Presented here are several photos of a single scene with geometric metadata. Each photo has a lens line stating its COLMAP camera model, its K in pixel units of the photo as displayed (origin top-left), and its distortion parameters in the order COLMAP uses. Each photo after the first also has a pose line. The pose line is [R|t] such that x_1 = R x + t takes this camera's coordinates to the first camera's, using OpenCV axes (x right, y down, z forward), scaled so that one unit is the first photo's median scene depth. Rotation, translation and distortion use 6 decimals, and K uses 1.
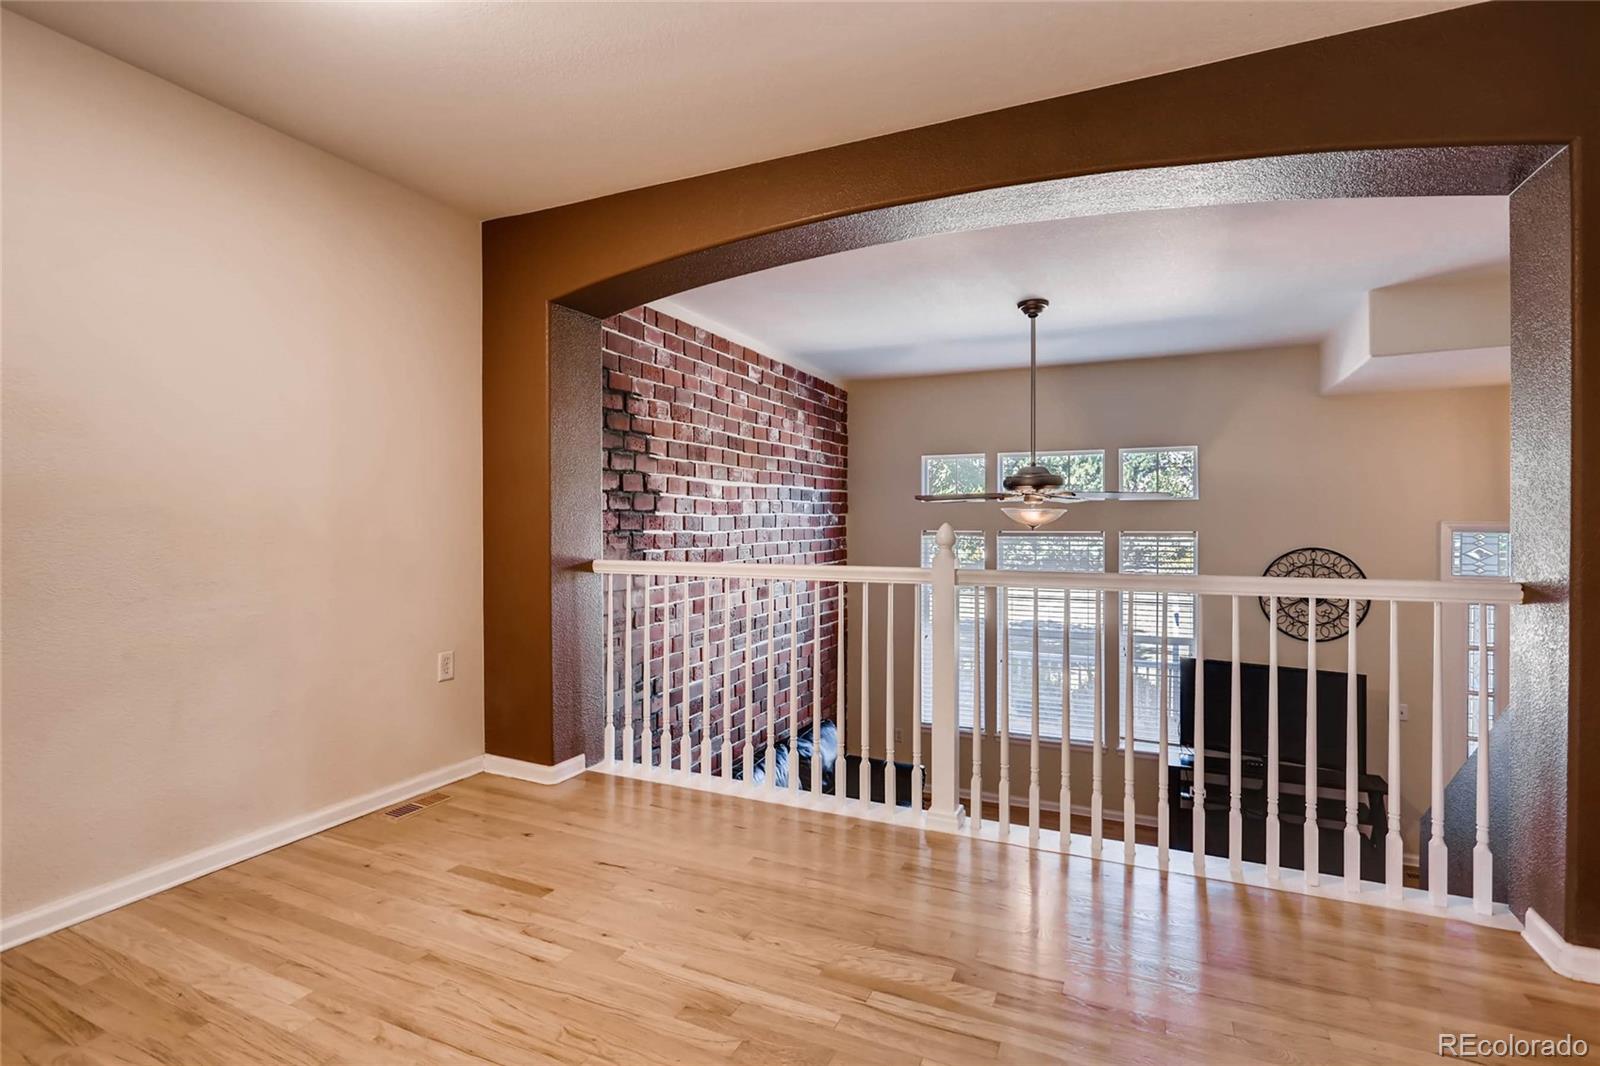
lens RADIAL K [[770.9, 0, 788.8], [0, 770.9, 523.5], [0, 0, 1]] dist [-0.004789, 0.000510]
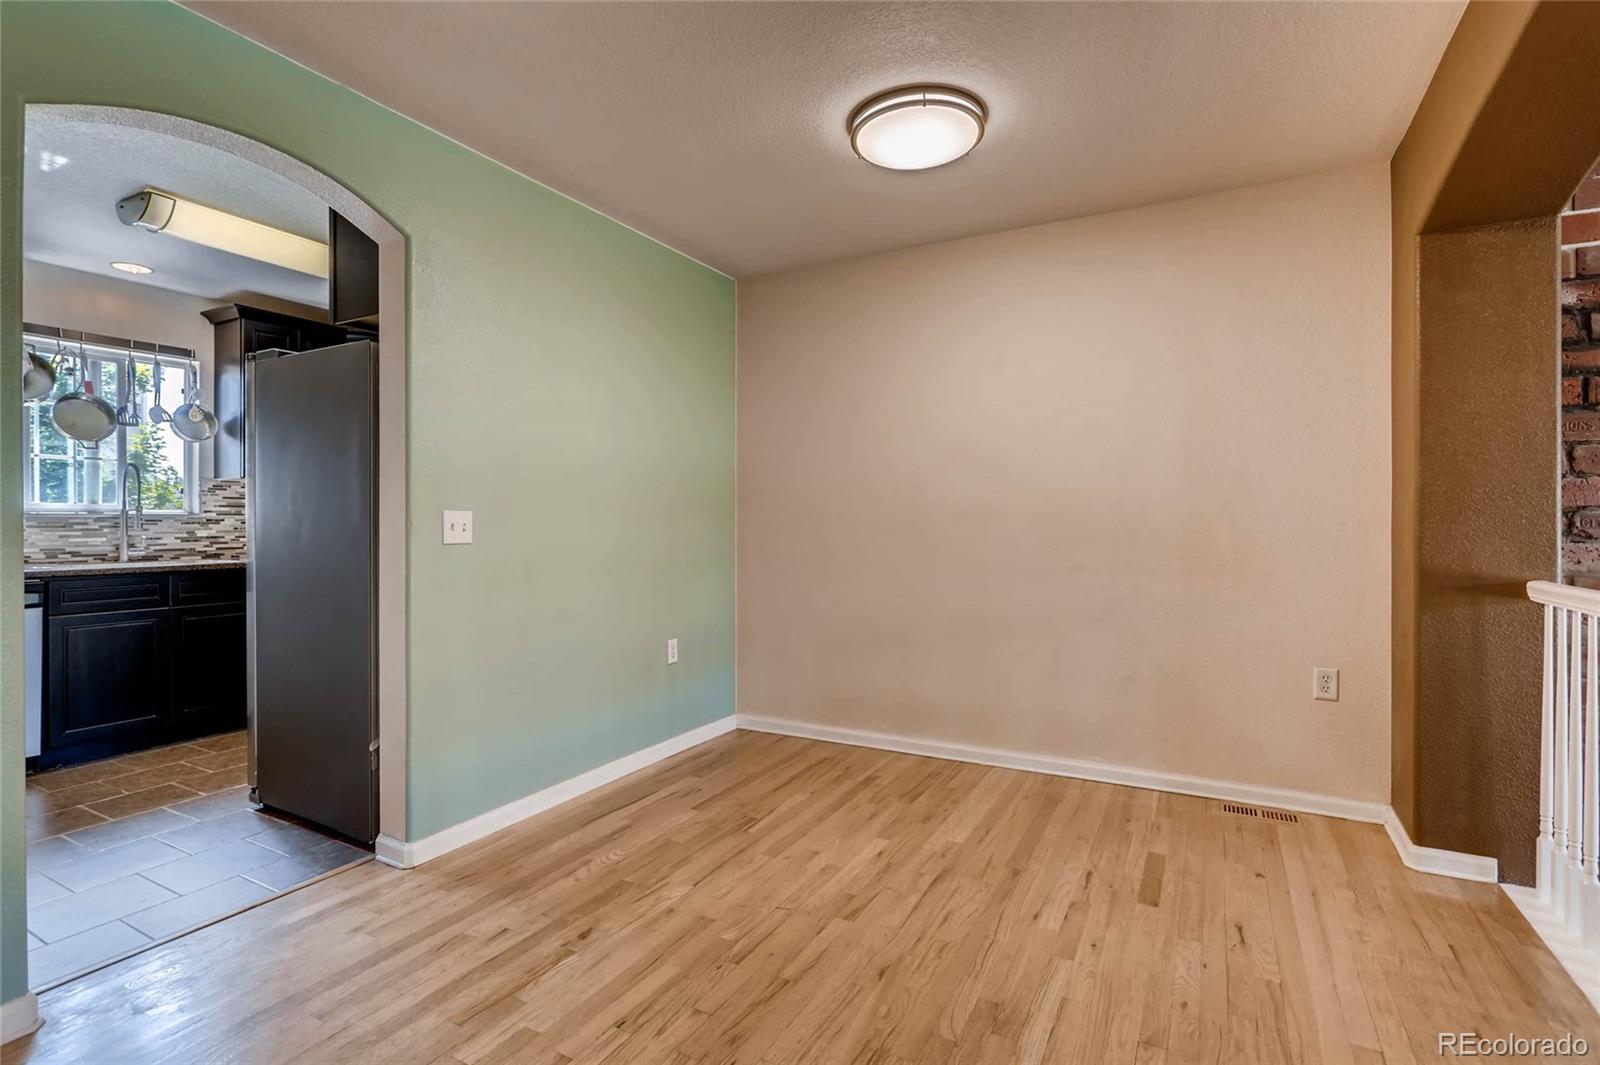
lens RADIAL K [[770.9, 0, 793.9], [0, 770.9, 524.5], [0, 0, 1]] dist [-0.004789, 0.000510]
pose [[-0.067855, 0.004978, -0.997683, 0.344827], [-0.004797, 0.999974, 0.005316, -0.001956], [0.997684, 0.005147, -0.067829, 0.309940]]
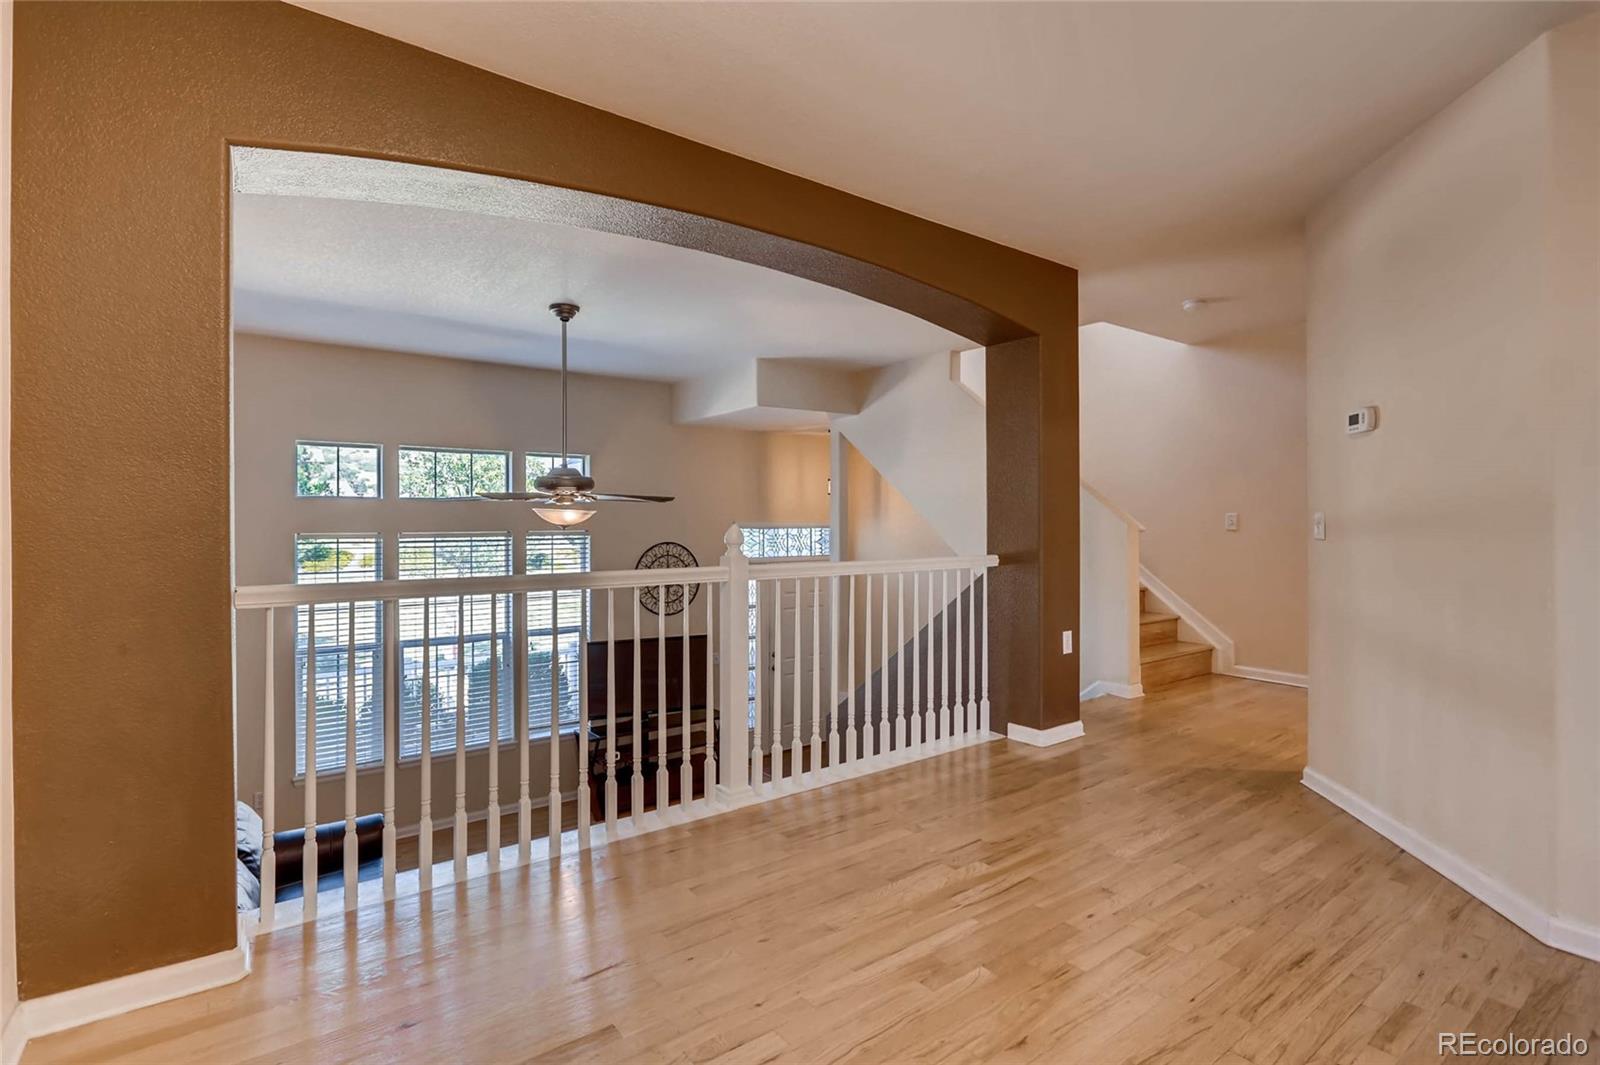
lens RADIAL K [[770.9, 0, 803.7], [0, 770.9, 522.8], [0, 0, 1]] dist [-0.004789, 0.000510]
pose [[0.462912, -0.002767, 0.886400, -0.440952], [0.005904, 0.999983, 0.000039, -0.000378], [-0.886384, 0.005215, 0.462921, 0.252858]]
